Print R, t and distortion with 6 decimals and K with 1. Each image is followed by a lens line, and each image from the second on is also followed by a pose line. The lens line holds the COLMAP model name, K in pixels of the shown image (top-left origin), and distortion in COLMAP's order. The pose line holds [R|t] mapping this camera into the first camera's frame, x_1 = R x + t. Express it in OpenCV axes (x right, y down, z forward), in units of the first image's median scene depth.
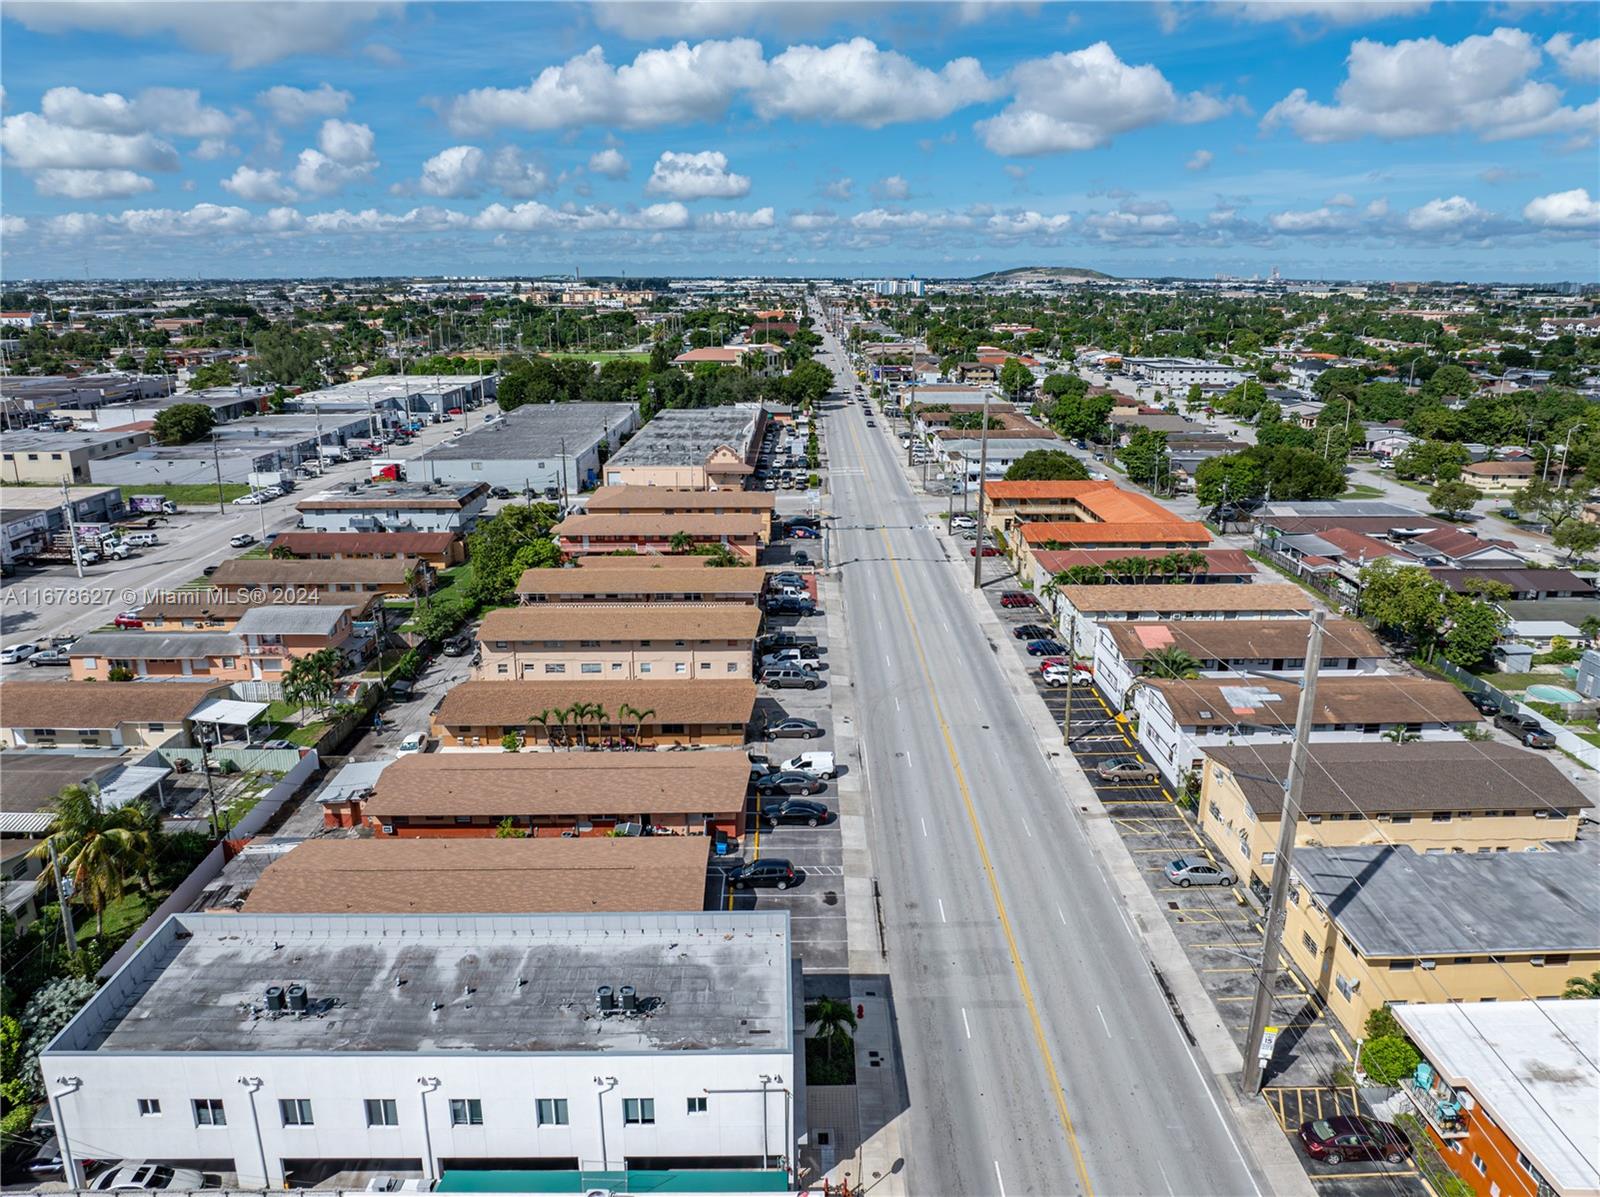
lens RADIAL K [[1122.6, 0, 807.6], [0, 1122.6, 593.3], [0, 0, 1]] dist [-0.040606, 0.006696]
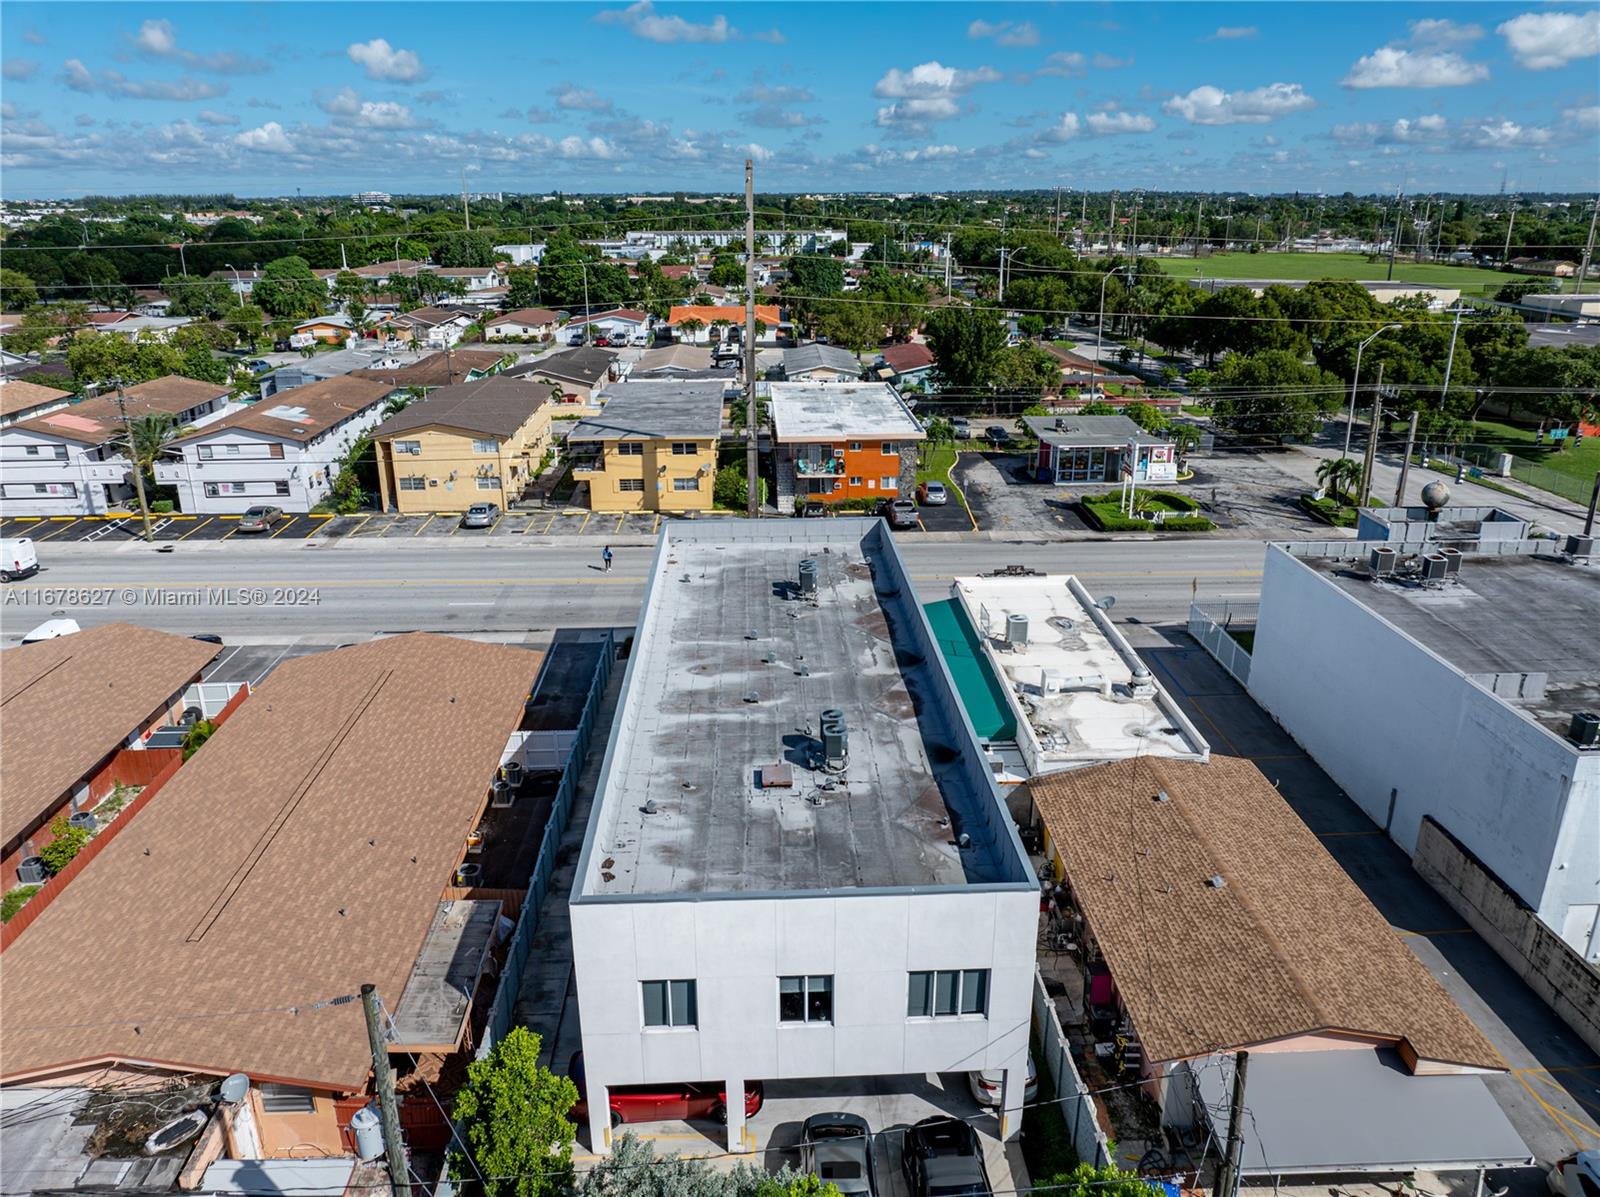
lens RADIAL K [[1122.6, 0, 808.6], [0, 1122.6, 587.2], [0, 0, 1]] dist [-0.040606, 0.006696]
pose [[-0.027201, -0.333888, 0.942220, -0.540392], [0.272030, 0.904524, 0.328383, 0.029559], [-0.961904, 0.265244, 0.066223, 0.473234]]
